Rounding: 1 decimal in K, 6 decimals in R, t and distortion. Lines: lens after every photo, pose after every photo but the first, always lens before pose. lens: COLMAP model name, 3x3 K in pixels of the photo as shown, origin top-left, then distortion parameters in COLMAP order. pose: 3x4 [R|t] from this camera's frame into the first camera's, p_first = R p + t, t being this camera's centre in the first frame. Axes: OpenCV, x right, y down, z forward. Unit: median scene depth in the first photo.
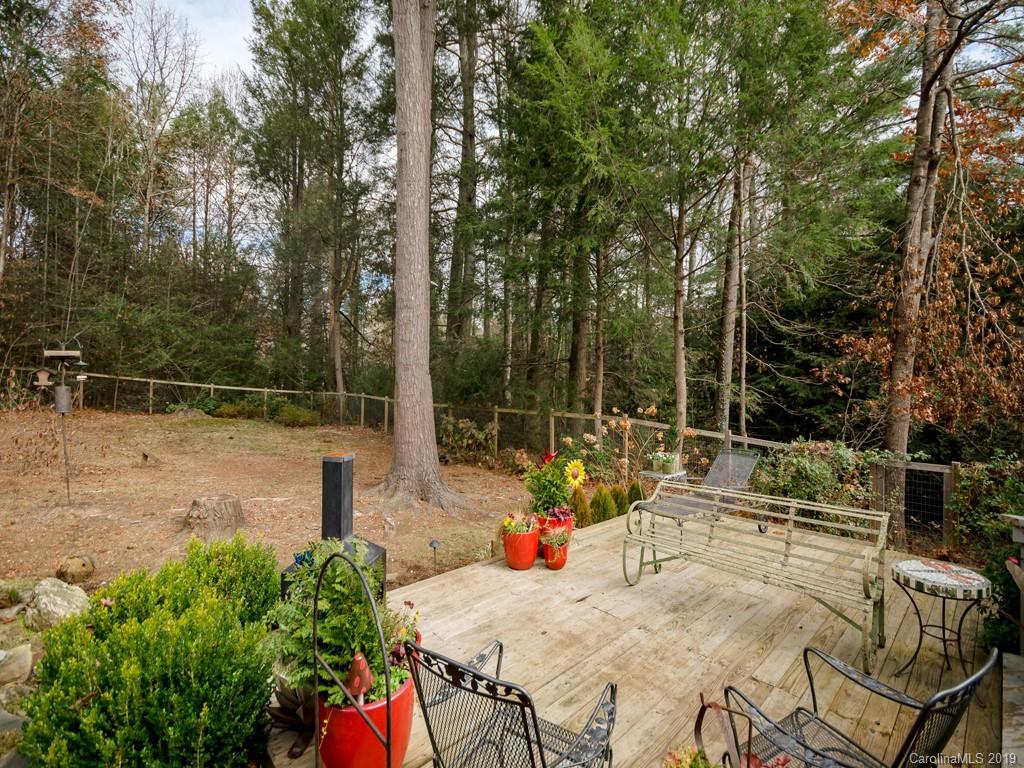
lens RADIAL K [[447.2, 0, 512.3], [0, 447.2, 389.8], [0, 0, 1]] dist [0.000141, 0.000112]
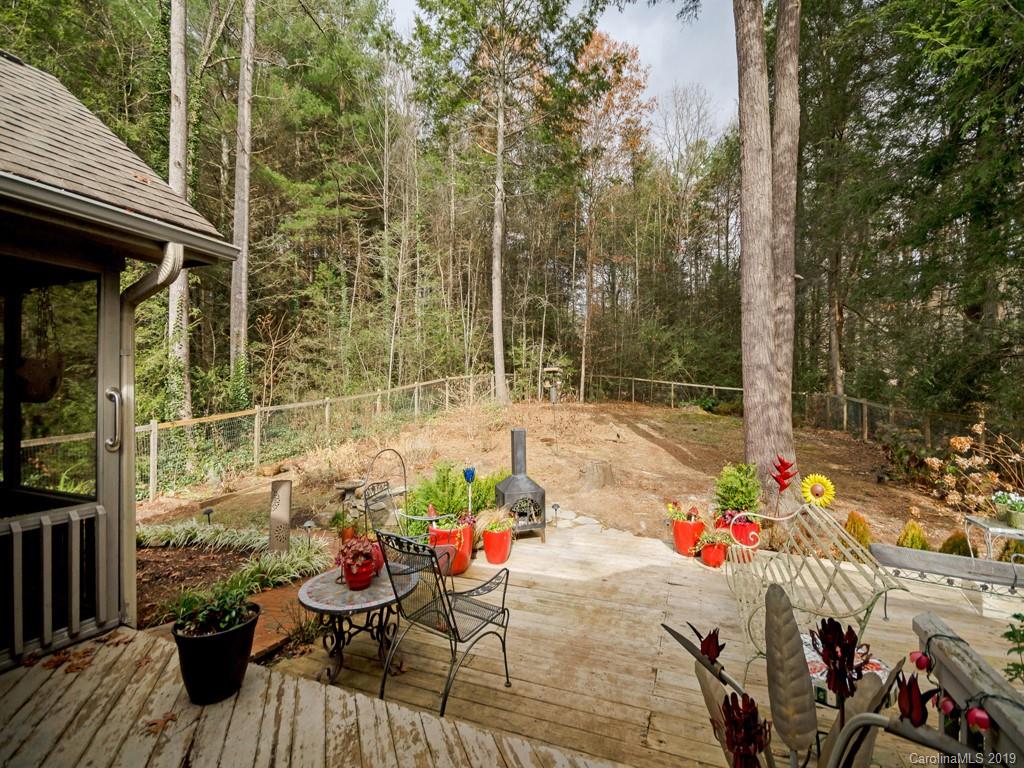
lens RADIAL K [[447.2, 0, 512.3], [0, 447.2, 389.8], [0, 0, 1]] dist [0.000141, 0.000112]
pose [[0.406852, 0.006168, -0.913473, 0.200390], [-0.007859, 0.999964, 0.003252, -0.000968], [0.913460, 0.005855, 0.406885, 0.040057]]
